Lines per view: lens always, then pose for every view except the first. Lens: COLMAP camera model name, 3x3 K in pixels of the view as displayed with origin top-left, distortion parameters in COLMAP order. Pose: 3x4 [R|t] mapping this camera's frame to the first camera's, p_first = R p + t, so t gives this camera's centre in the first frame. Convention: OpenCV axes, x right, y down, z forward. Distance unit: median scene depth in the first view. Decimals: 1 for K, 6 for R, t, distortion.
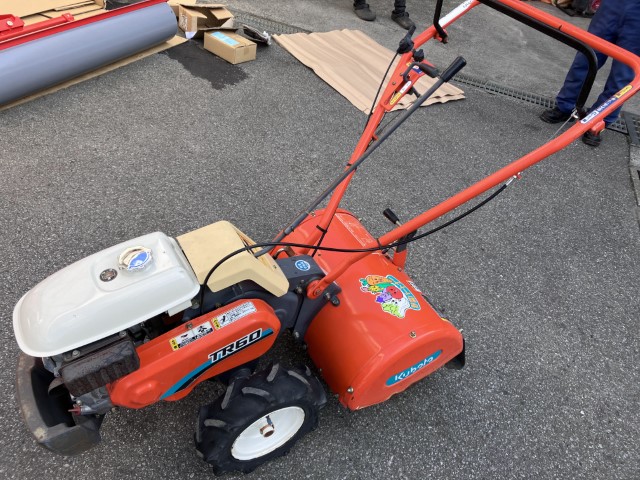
lens RADIAL K [[521.3, 0, 309.5], [0, 521.3, 230.7], [0, 0, 1]] dist [0.024405, -0.031858]
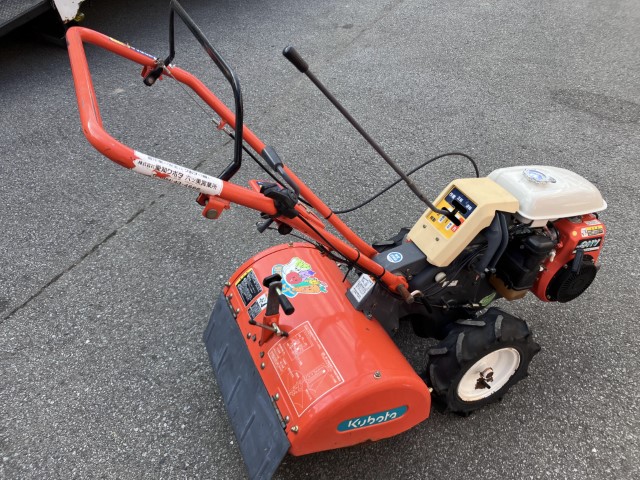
lens RADIAL K [[521.3, 0, 317.8], [0, 521.3, 239.1], [0, 0, 1]] dist [0.024405, -0.031858]
pose [[-0.985554, -0.168477, -0.017269, 0.146982], [-0.051175, 0.199046, 0.978653, -0.864014], [-0.161443, 0.965399, -0.204793, 1.117073]]
